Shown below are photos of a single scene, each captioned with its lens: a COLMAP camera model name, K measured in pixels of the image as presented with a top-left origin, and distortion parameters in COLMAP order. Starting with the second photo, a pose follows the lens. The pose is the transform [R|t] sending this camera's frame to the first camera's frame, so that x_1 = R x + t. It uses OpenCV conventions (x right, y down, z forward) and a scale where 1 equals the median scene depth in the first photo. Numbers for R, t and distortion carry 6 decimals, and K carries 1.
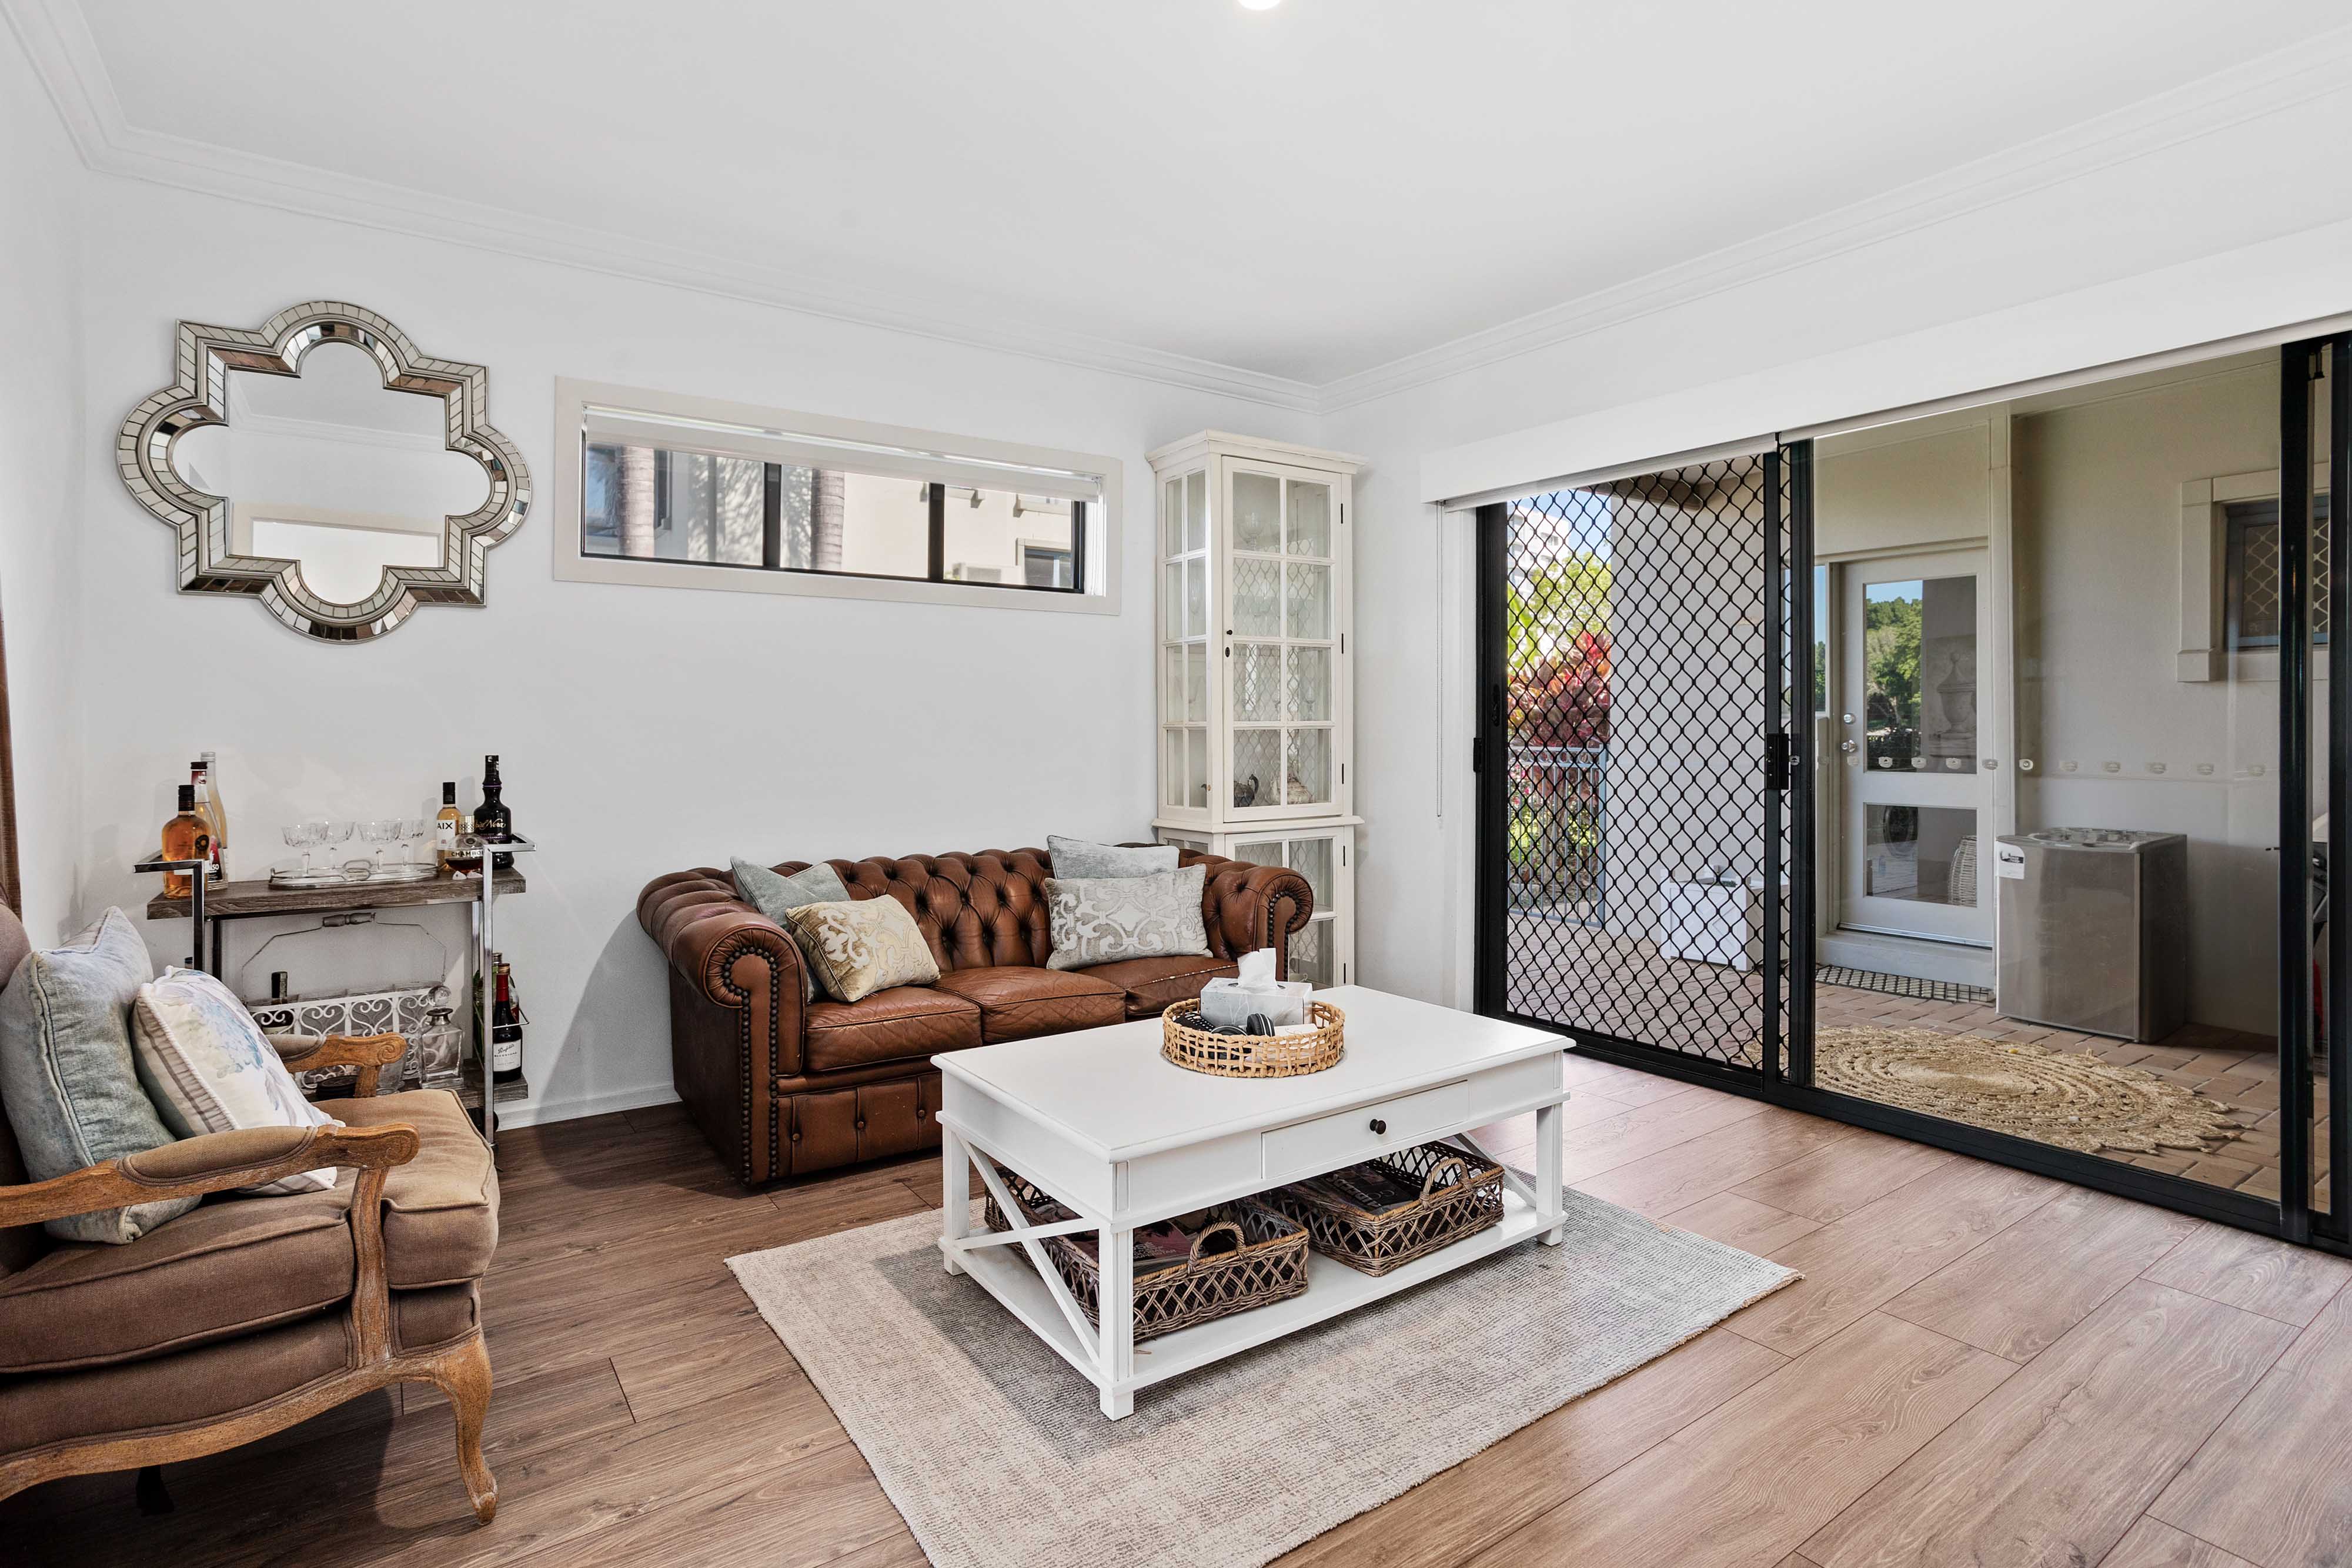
lens RADIAL K [[1140.8, 0, 1169.5], [0, 1140.8, 726.3], [0, 0, 1]] dist [-0.024148, 0.000073]
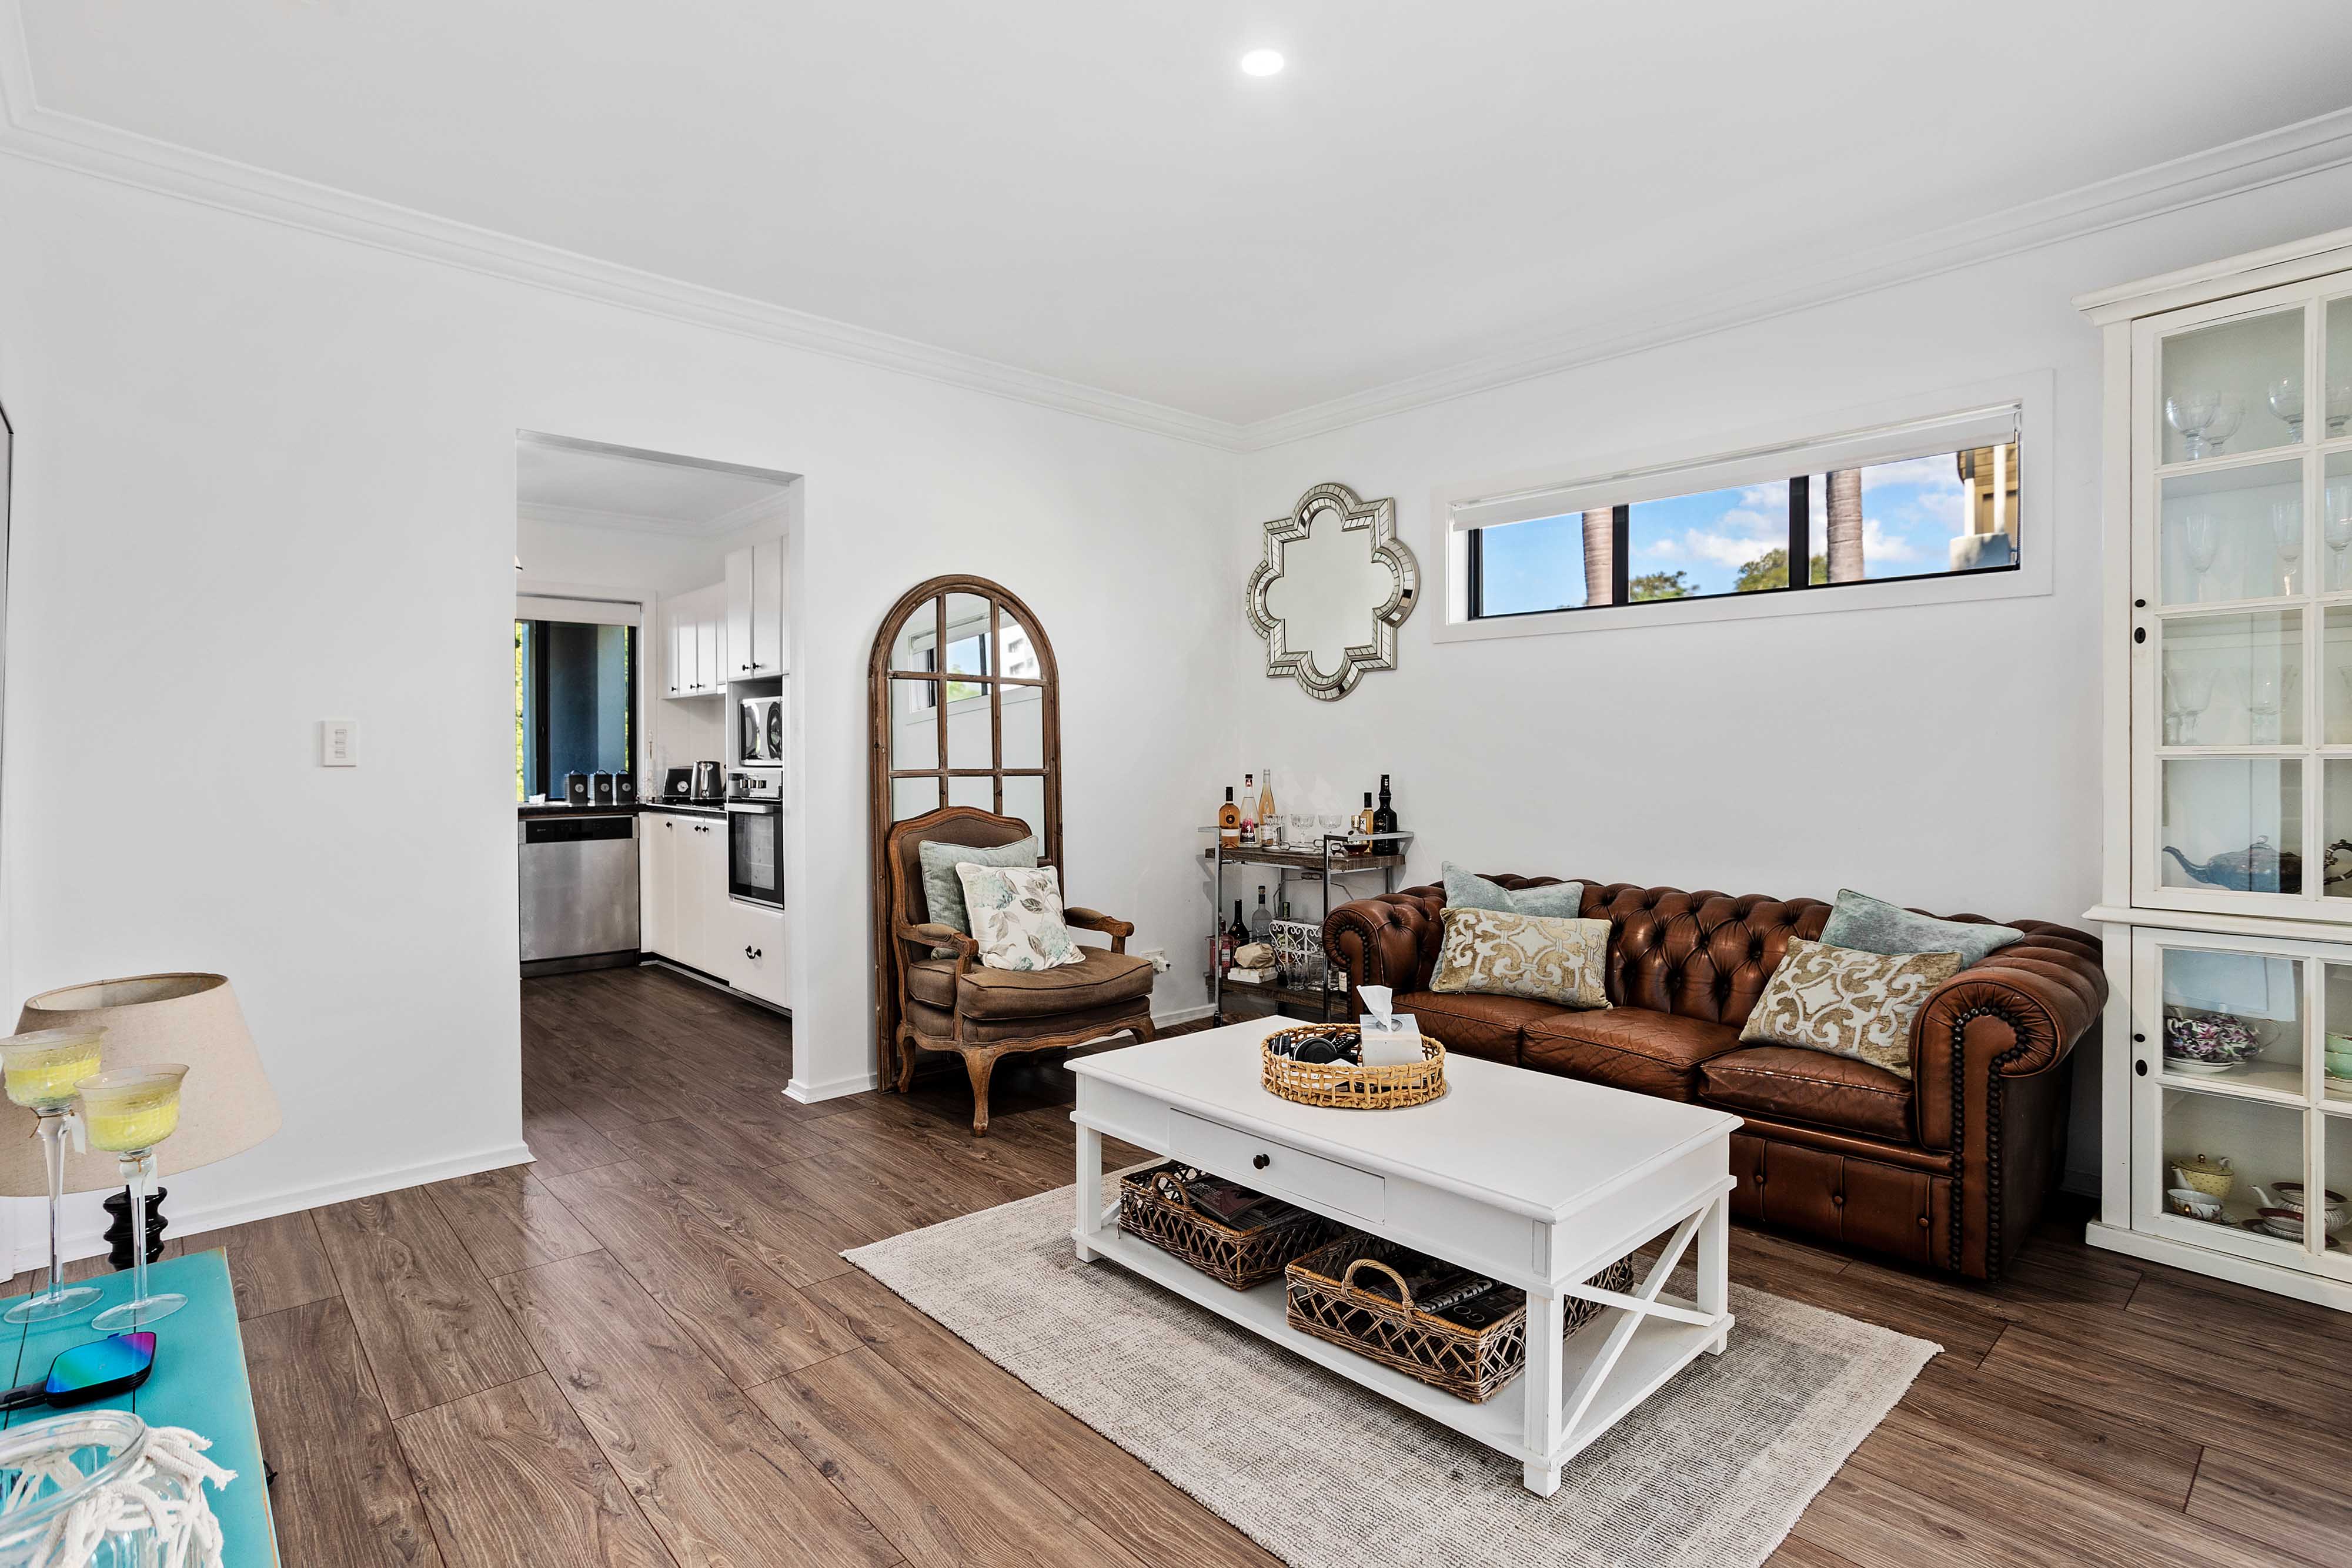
lens RADIAL K [[1145.6, 0, 1176.8], [0, 1145.6, 769.0], [0, 0, 1]] dist [-0.012887, 0.000156]
pose [[0.156112, 0.014881, -0.987627, 0.861606], [0.002647, 0.999877, 0.015484, -0.004598], [0.987736, -0.005031, 0.156053, 0.577564]]
